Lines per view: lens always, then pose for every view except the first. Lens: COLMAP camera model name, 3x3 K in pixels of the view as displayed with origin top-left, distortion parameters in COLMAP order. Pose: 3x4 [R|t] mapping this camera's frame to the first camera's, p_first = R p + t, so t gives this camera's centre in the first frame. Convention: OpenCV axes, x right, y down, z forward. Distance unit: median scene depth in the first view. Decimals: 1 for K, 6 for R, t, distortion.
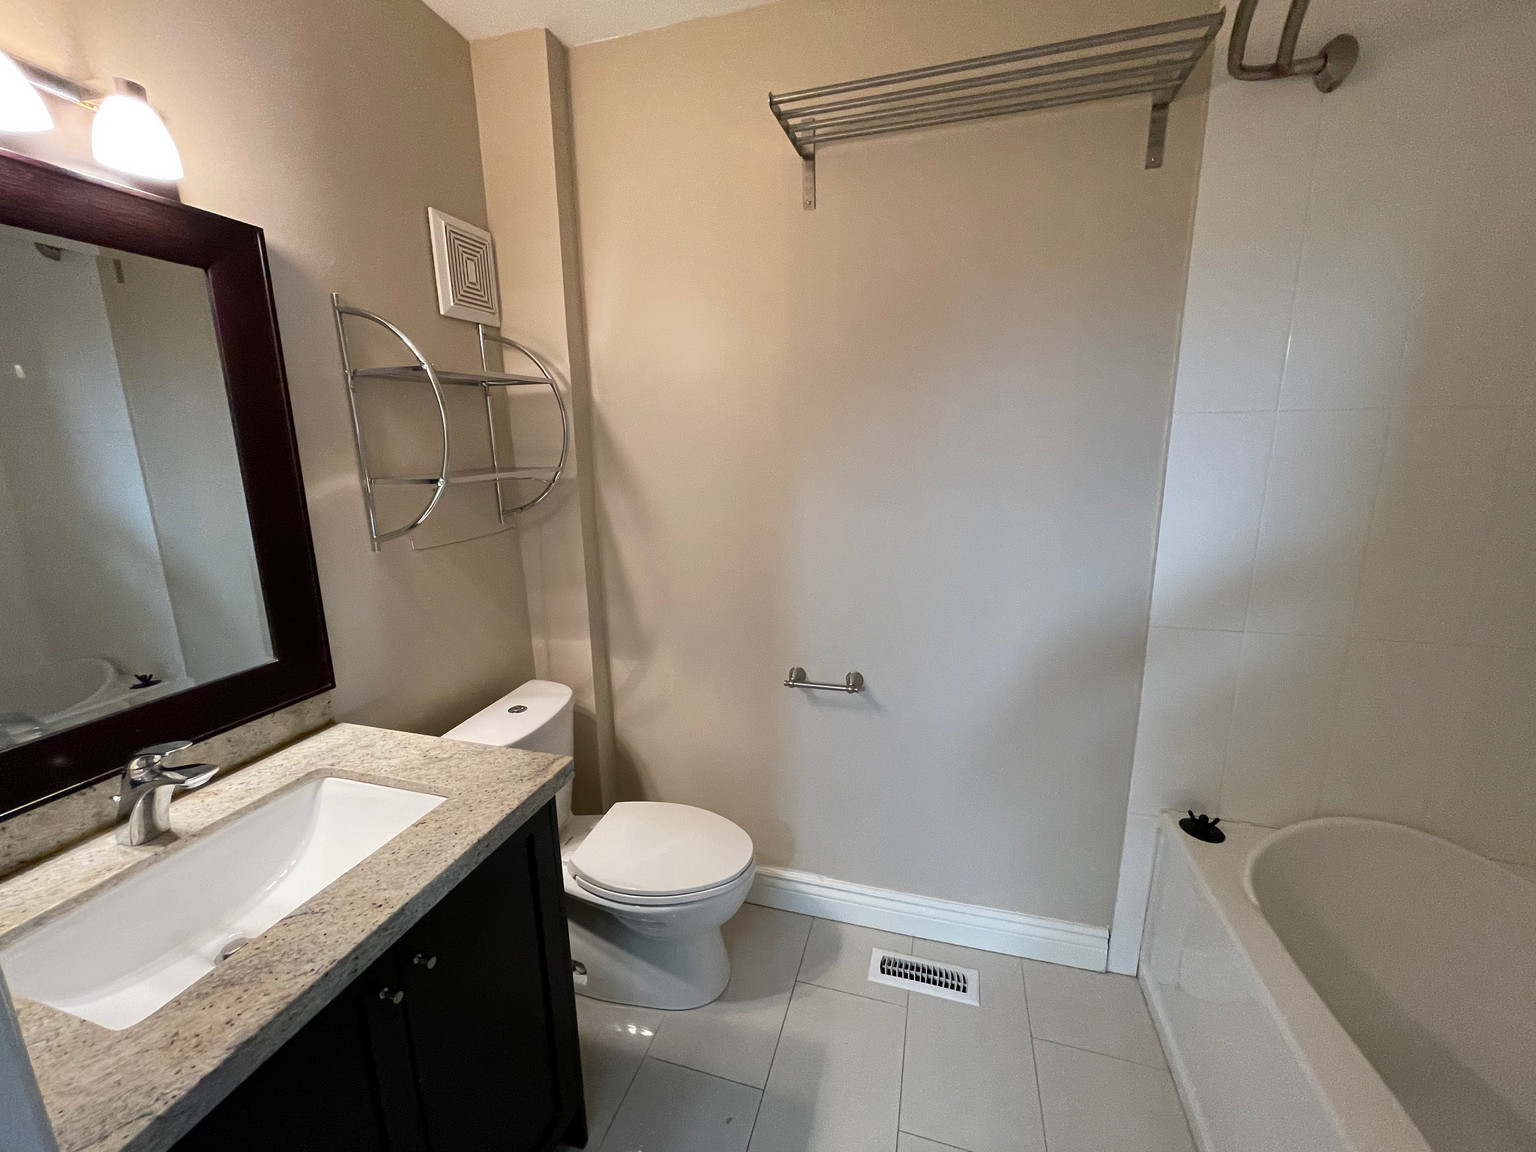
lens RADIAL K [[618.9, 0, 768.6], [0, 618.9, 571.7], [0, 0, 1]] dist [-0.007609, 0.001113]
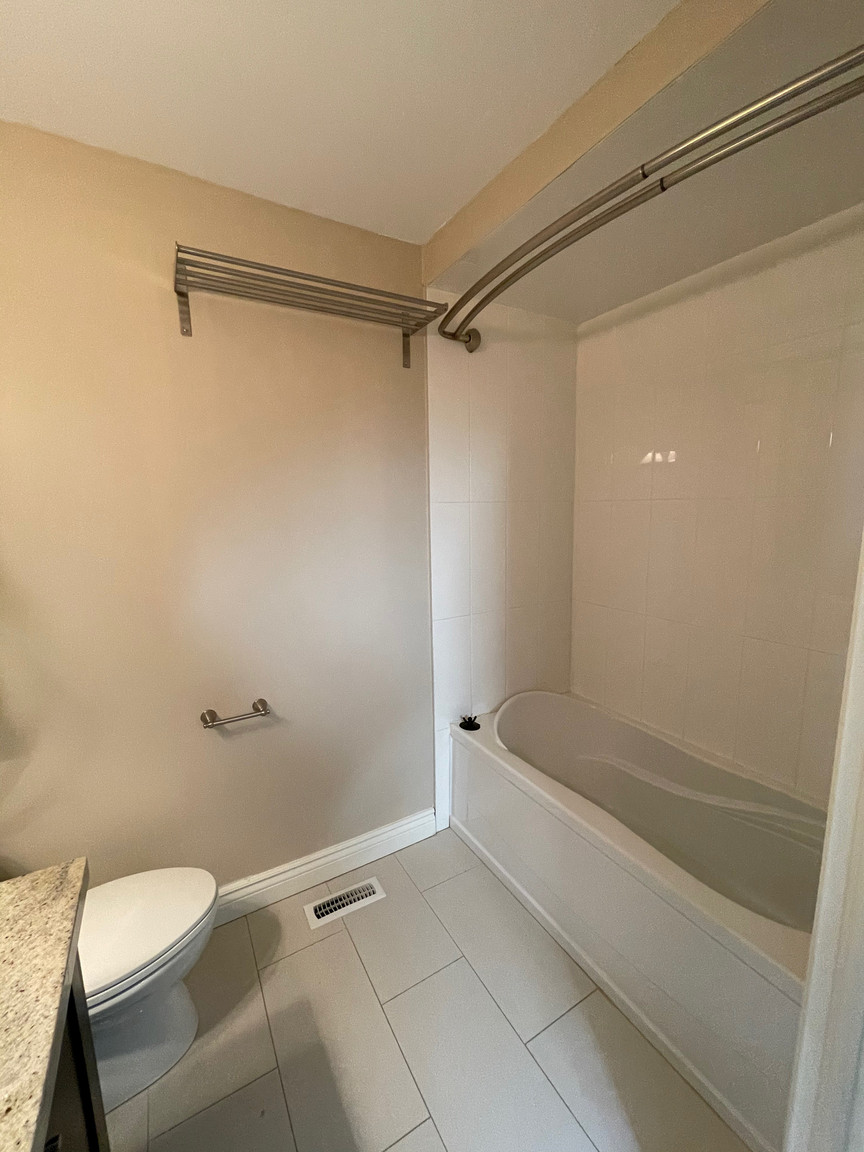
lens RADIAL K [[464.2, 0, 437.2], [0, 464.2, 577.2], [0, 0, 1]] dist [-0.007609, 0.001113]
pose [[0.683772, -0.106513, 0.721880, -0.314902], [0.156990, 0.987596, -0.002983, -0.029869], [-0.712608, 0.115368, 0.692011, 0.060450]]
